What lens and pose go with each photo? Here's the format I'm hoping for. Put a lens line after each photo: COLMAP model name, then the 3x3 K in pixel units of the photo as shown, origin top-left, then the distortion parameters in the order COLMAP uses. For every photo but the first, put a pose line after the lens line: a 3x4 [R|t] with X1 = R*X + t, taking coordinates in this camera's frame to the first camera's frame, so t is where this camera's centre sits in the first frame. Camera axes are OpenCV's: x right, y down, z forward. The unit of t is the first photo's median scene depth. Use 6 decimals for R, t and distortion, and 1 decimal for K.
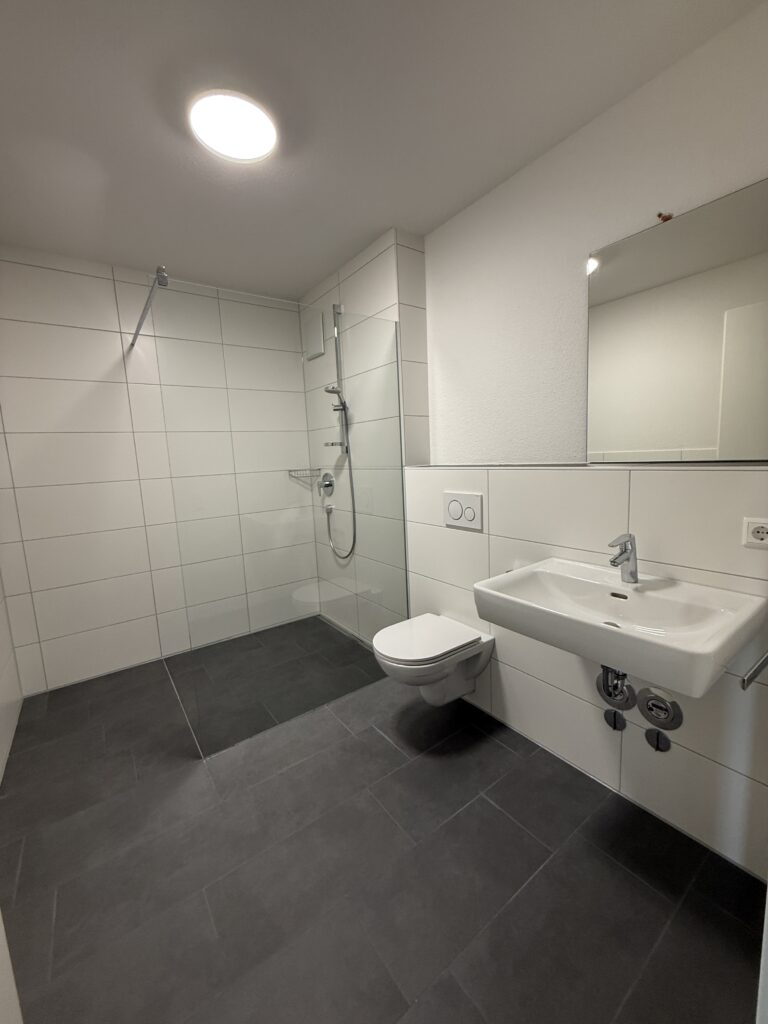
lens RADIAL K [[410.6, 0, 385.3], [0, 410.6, 509.4], [0, 0, 1]] dist [0.000816, 0.000145]
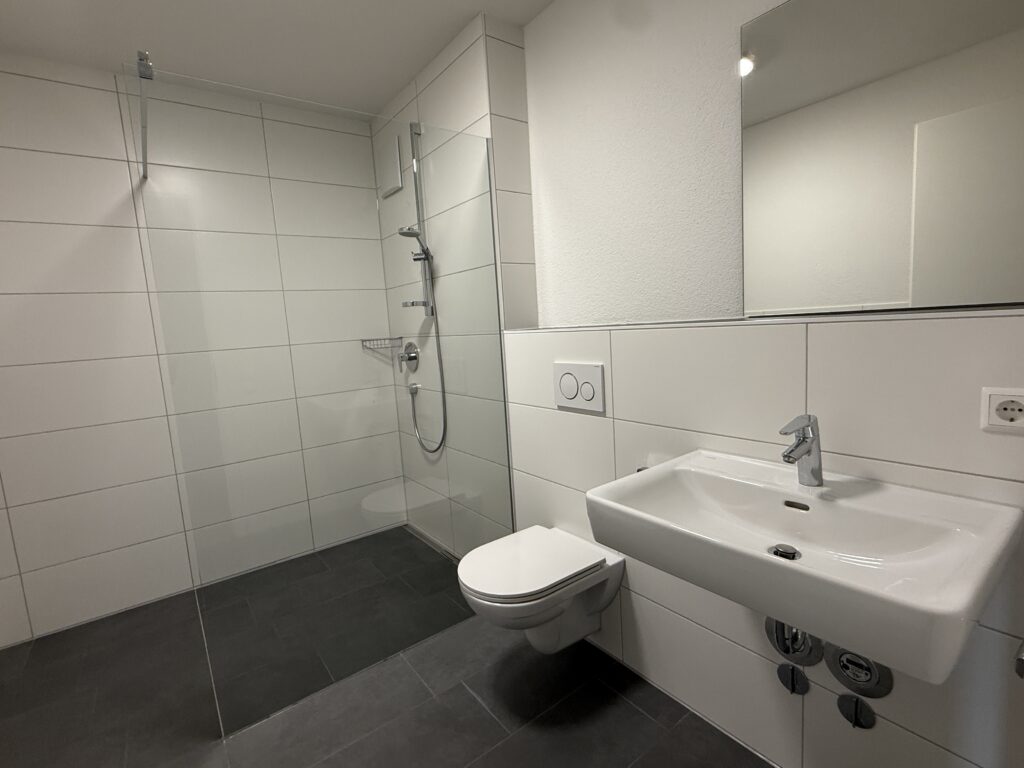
lens RADIAL K [[481.9, 0, 511.3], [0, 481.9, 385.2], [0, 0, 1]] dist [0.002184, -0.000144]
pose [[0.999790, -0.019227, 0.007072, 0.059867], [0.019282, 0.999784, -0.007733, 0.004424], [-0.006921, 0.007868, 0.999945, 0.129851]]
